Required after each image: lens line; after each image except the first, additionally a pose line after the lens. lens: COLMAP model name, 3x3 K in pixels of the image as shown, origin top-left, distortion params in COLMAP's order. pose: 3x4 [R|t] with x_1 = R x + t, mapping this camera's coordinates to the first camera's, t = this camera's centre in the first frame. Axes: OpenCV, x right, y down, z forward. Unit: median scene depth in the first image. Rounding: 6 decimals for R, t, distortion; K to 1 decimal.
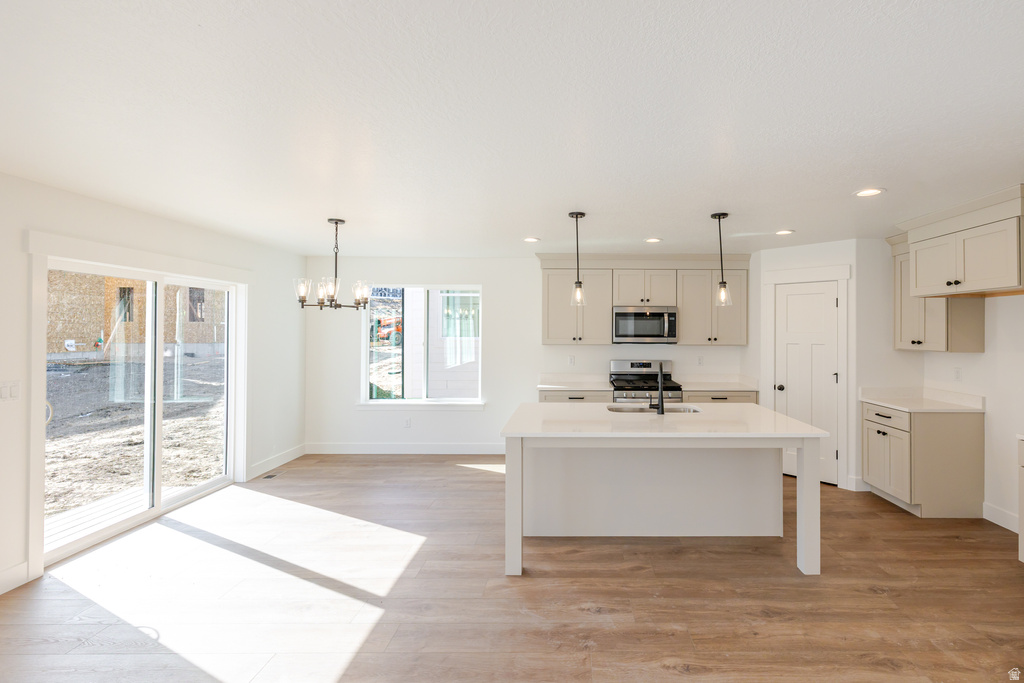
lens RADIAL K [[466.4, 0, 577.6], [0, 466.4, 330.2], [0, 0, 1]] dist [0.001076, 0.000187]
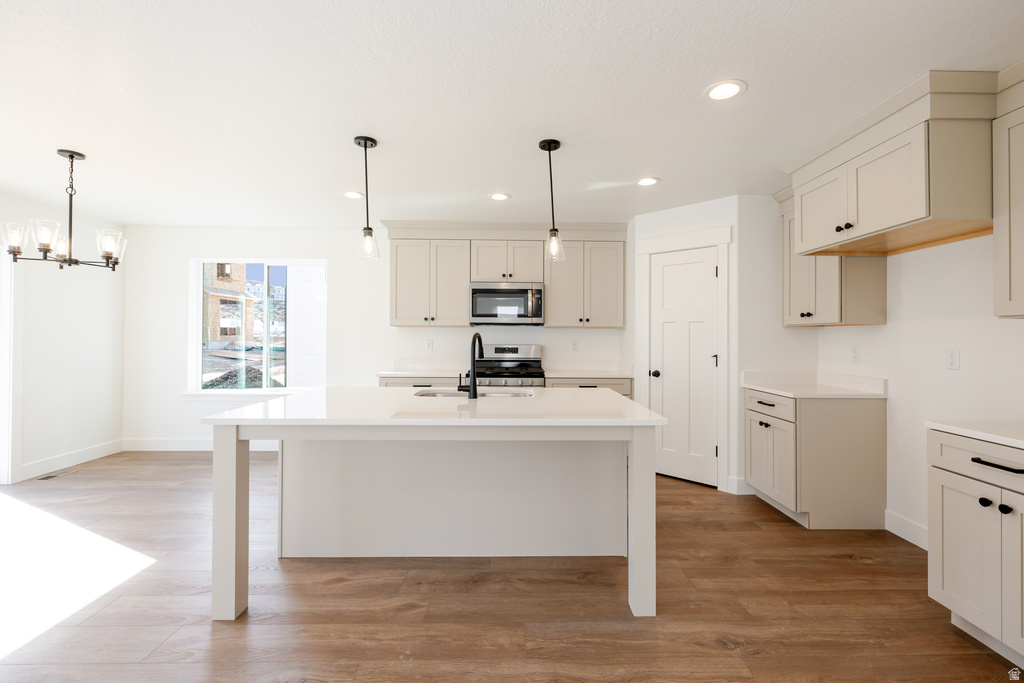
lens RADIAL K [[440.2, 0, 523.5], [0, 440.2, 333.8], [0, 0, 1]] dist [0.000916, 0.000082]
pose [[0.999925, 0.002923, 0.011900, 0.239551], [-0.002870, 0.999986, -0.004440, 0.071371], [-0.011913, 0.004406, 0.999919, 0.250783]]
